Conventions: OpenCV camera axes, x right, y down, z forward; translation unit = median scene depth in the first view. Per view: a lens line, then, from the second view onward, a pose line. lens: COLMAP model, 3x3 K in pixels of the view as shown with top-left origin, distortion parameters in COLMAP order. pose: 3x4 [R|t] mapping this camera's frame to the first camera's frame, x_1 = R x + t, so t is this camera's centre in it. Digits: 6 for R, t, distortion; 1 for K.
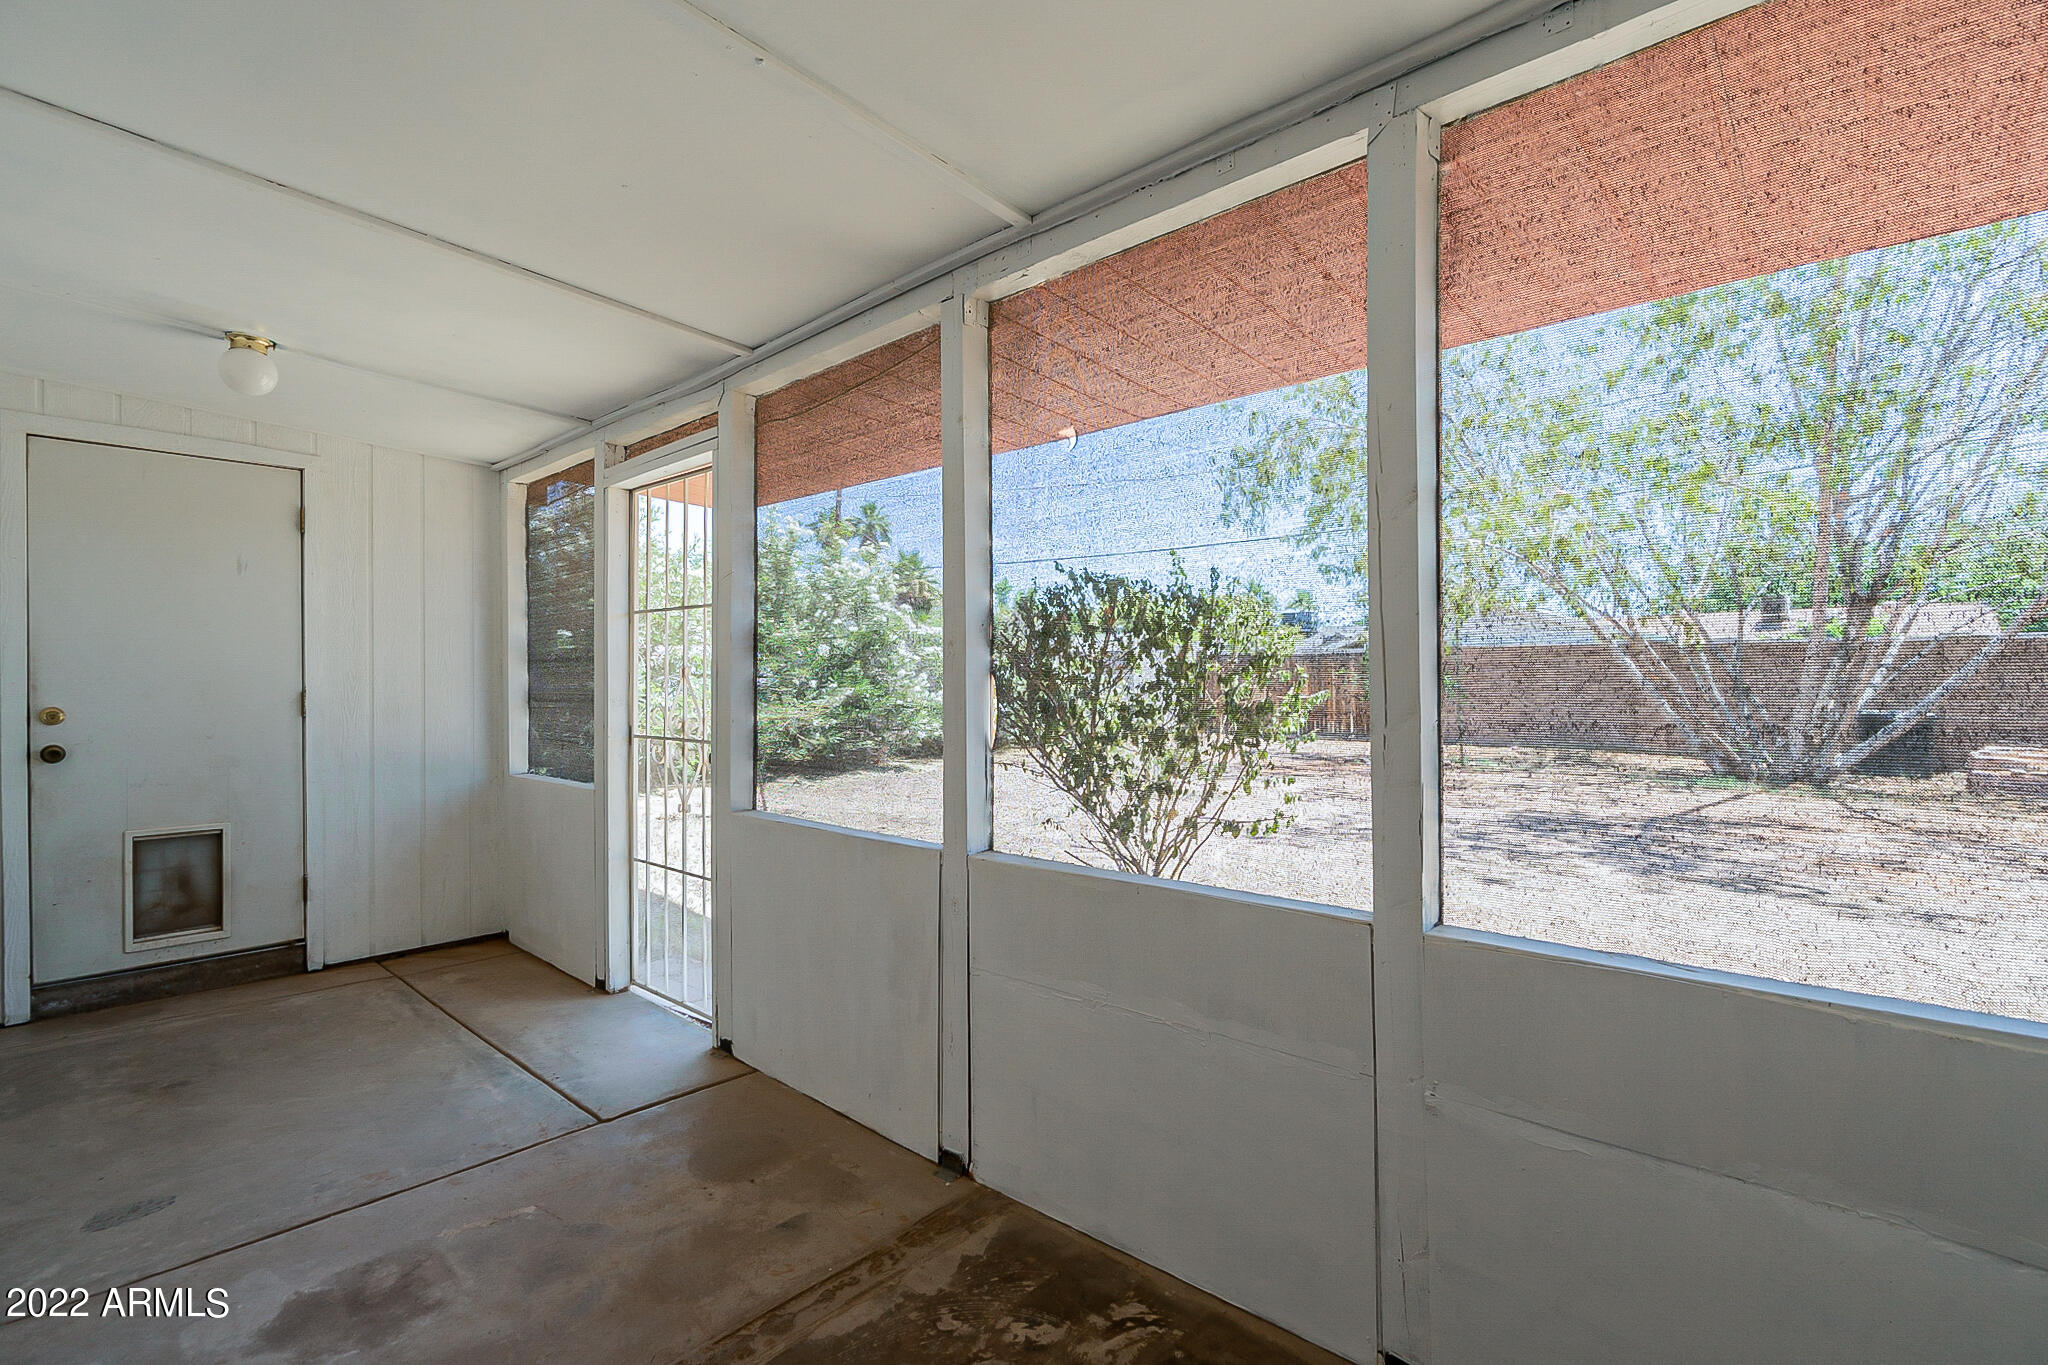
lens RADIAL K [[926.8, 0, 1022.9], [0, 926.8, 671.5], [0, 0, 1]] dist [-0.004232, 0.001656]
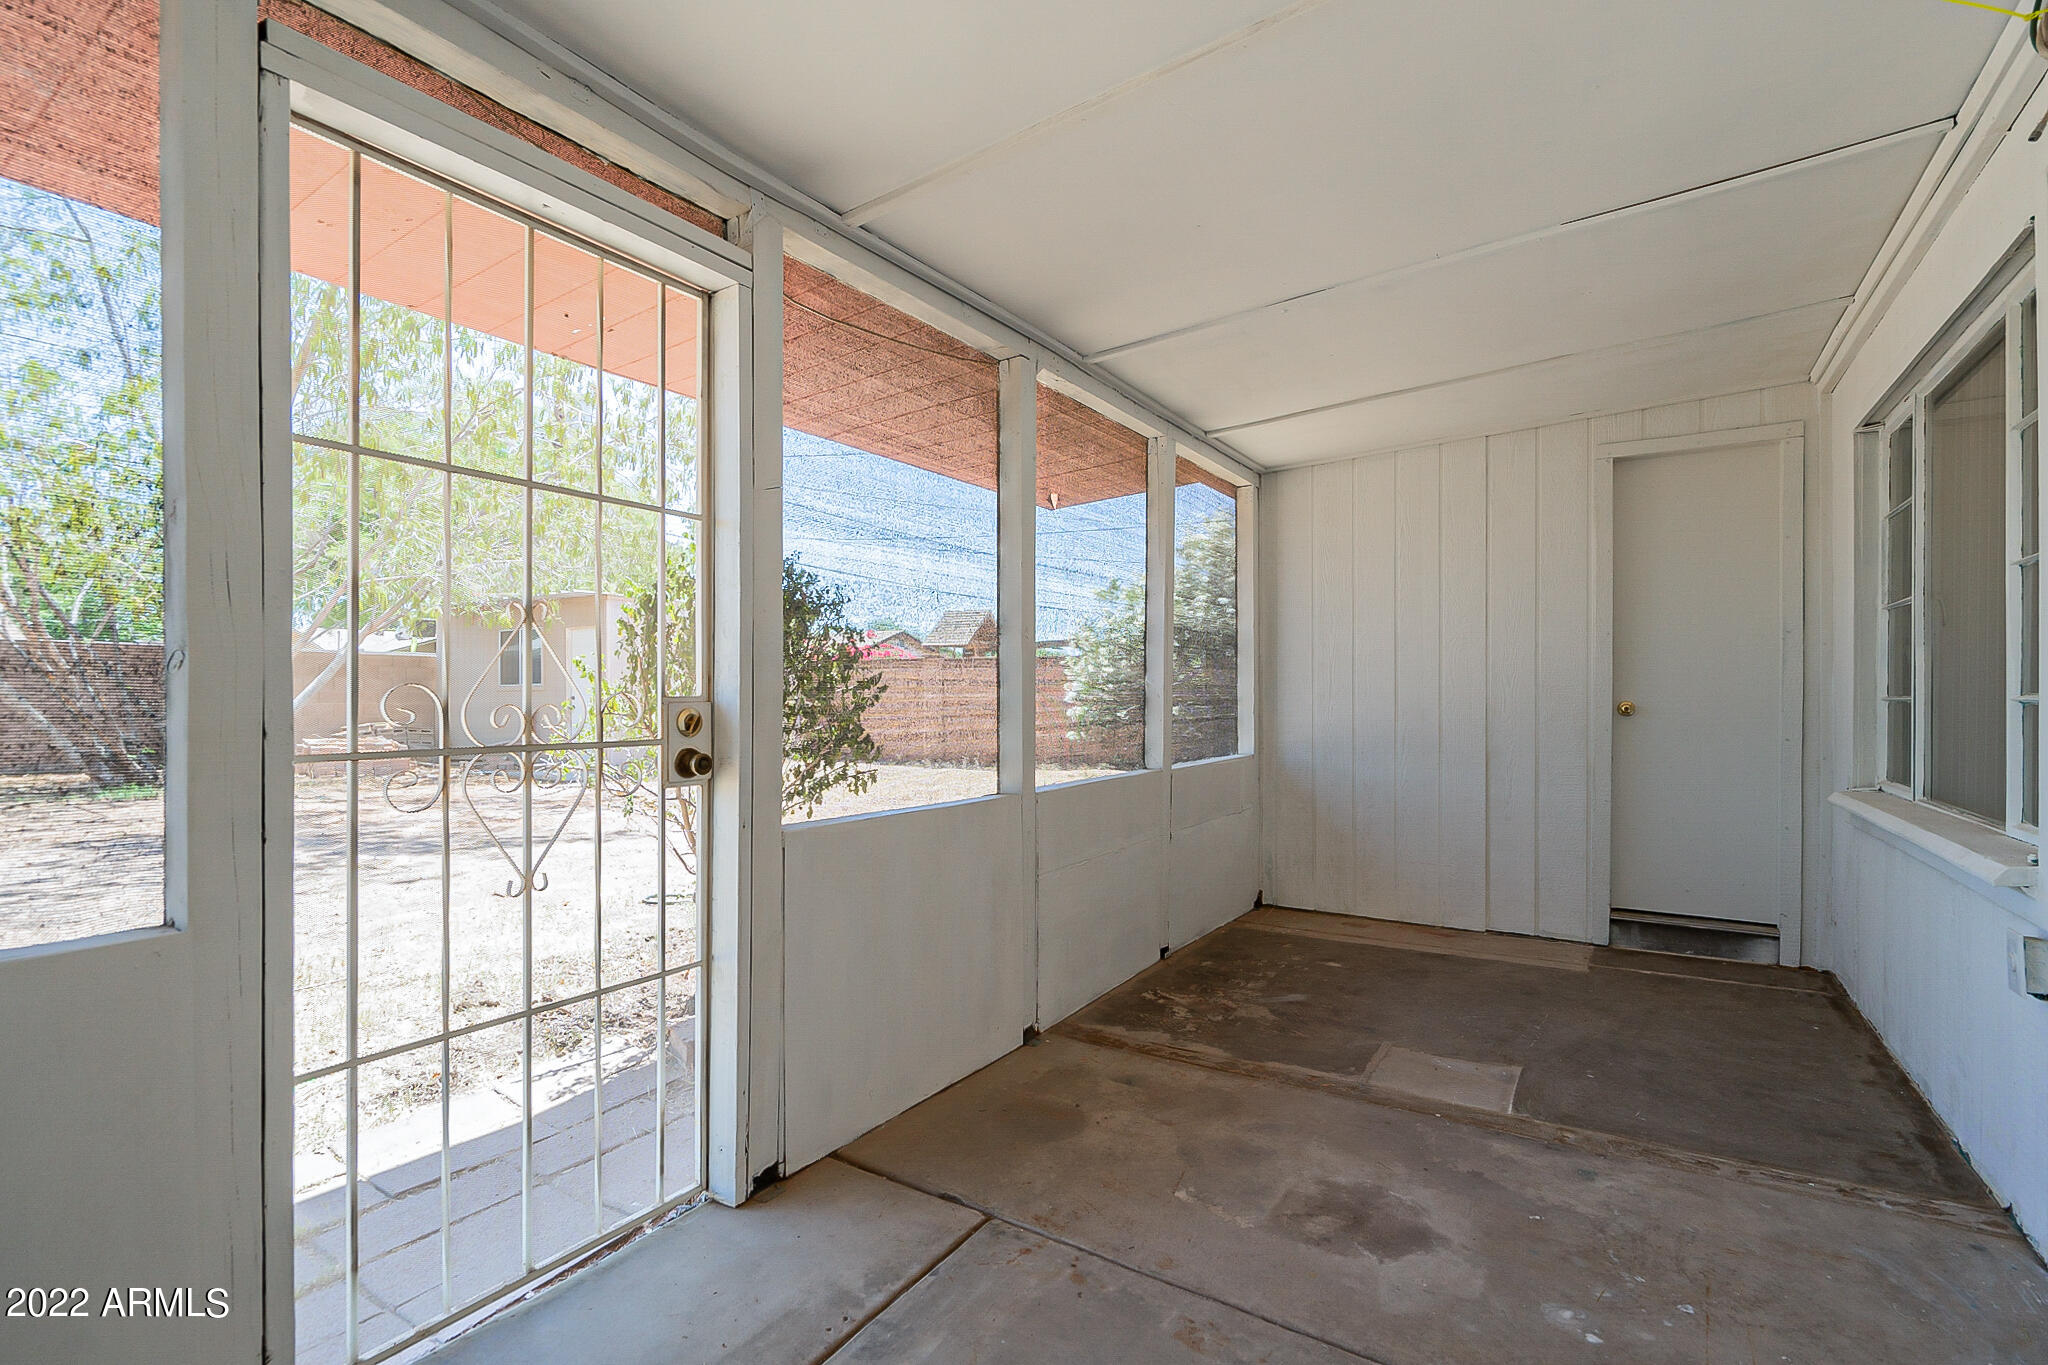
lens RADIAL K [[926.8, 0, 1020.9], [0, 926.8, 678.1], [0, 0, 1]] dist [-0.004232, 0.001656]
pose [[-0.154097, 0.018717, 0.987878, -1.048214], [-0.012958, 0.999696, -0.020962, 0.050392], [-0.987971, -0.016031, -0.153808, 0.944857]]
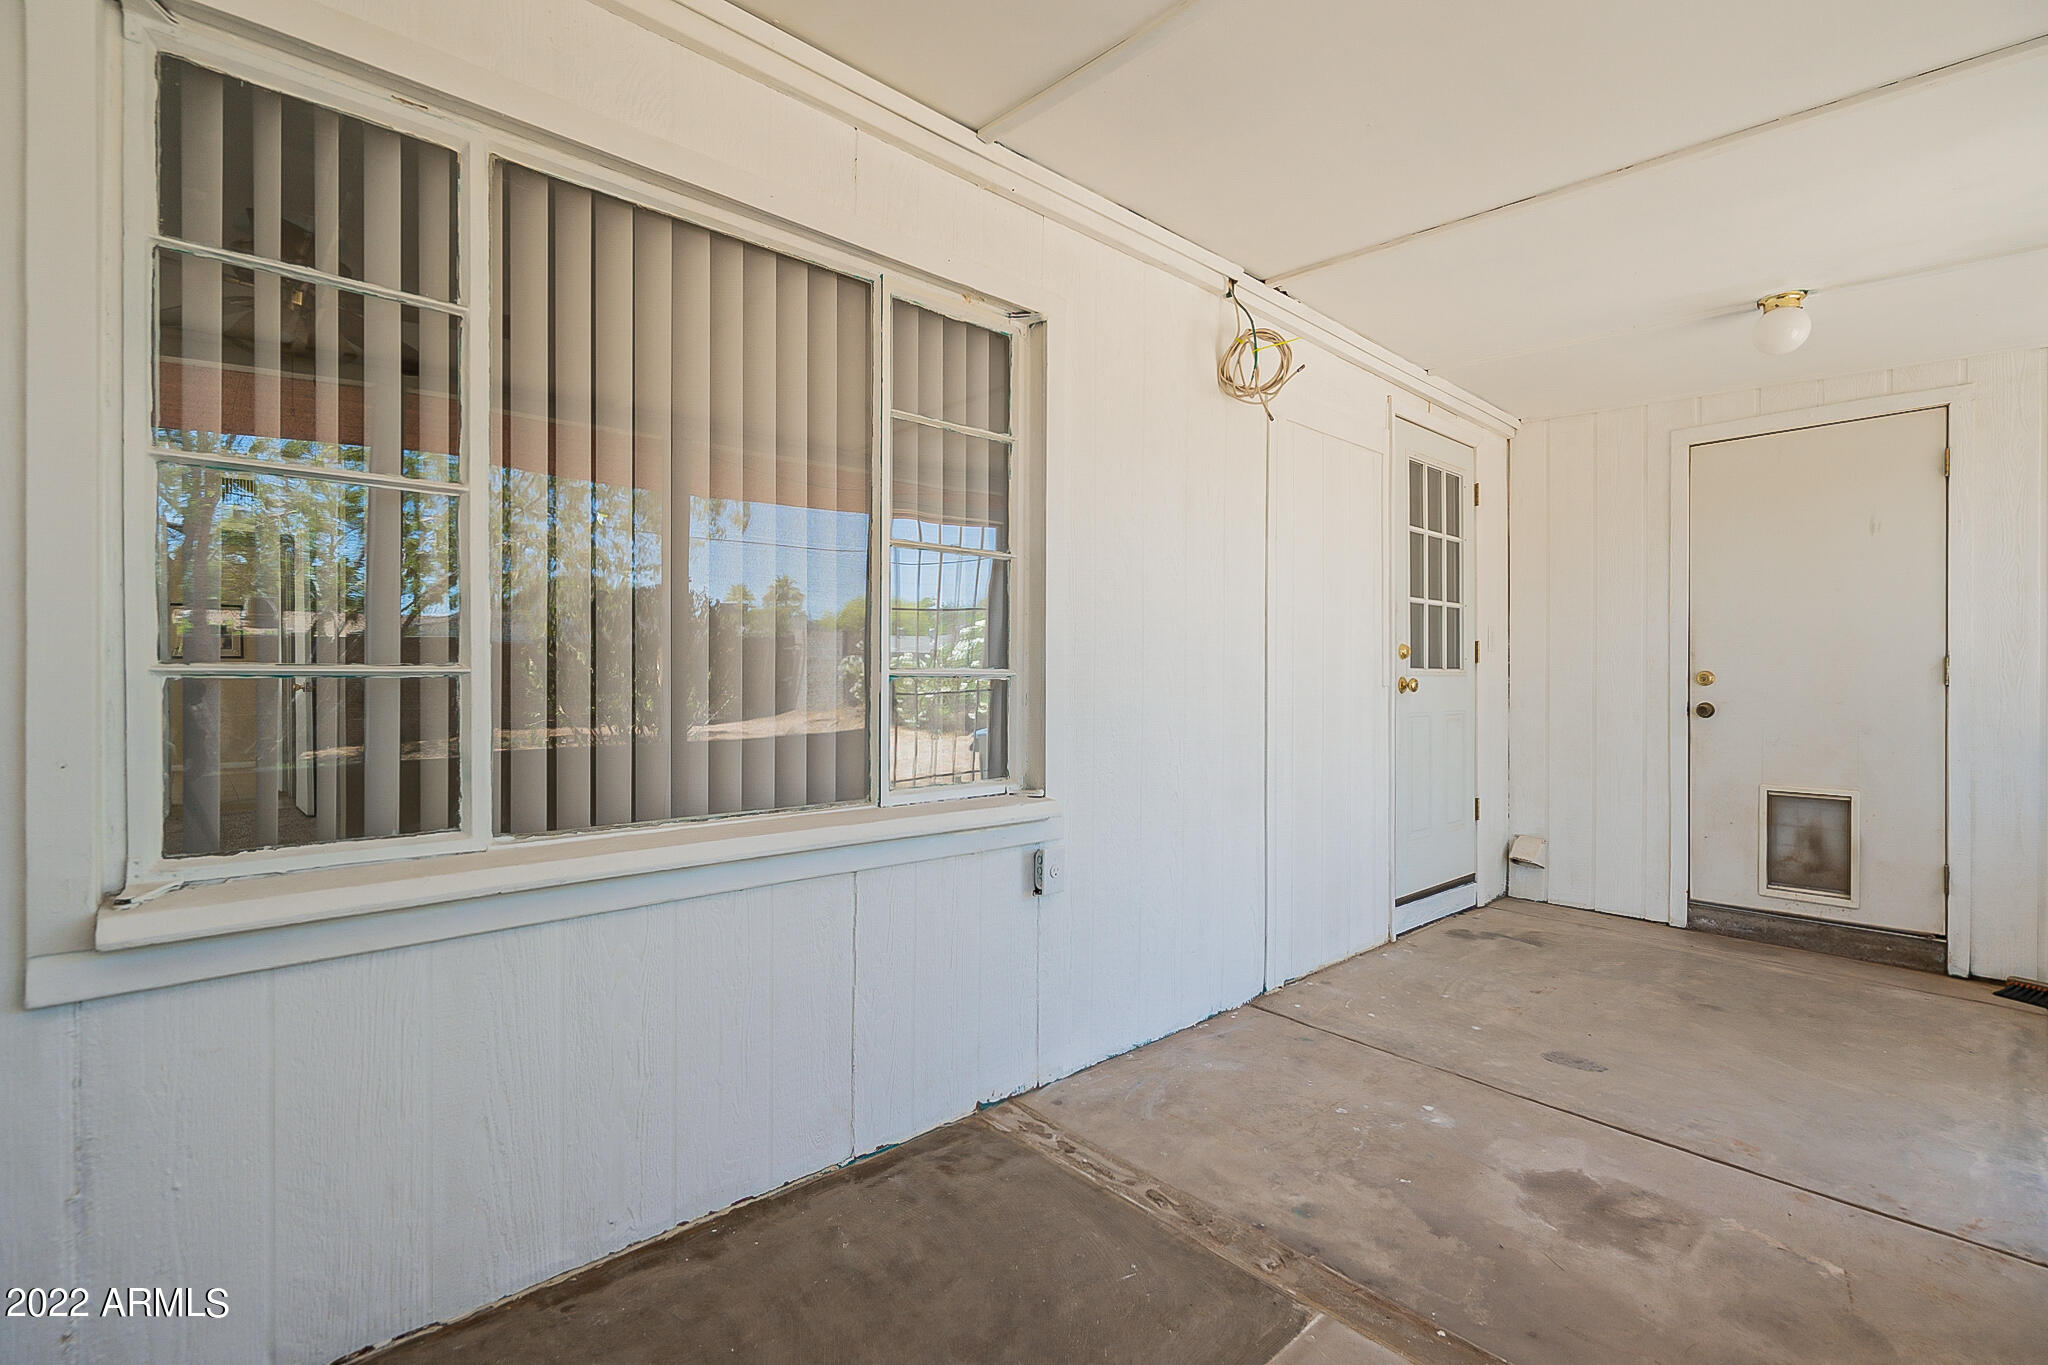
lens RADIAL K [[926.8, 0, 1024.9], [0, 926.8, 669.7], [0, 0, 1]] dist [-0.004232, 0.001656]
pose [[-0.093801, -0.008145, -0.995558, 0.237717], [0.007366, 0.999933, -0.008874, 0.047239], [0.995564, -0.008166, -0.093735, 0.274346]]
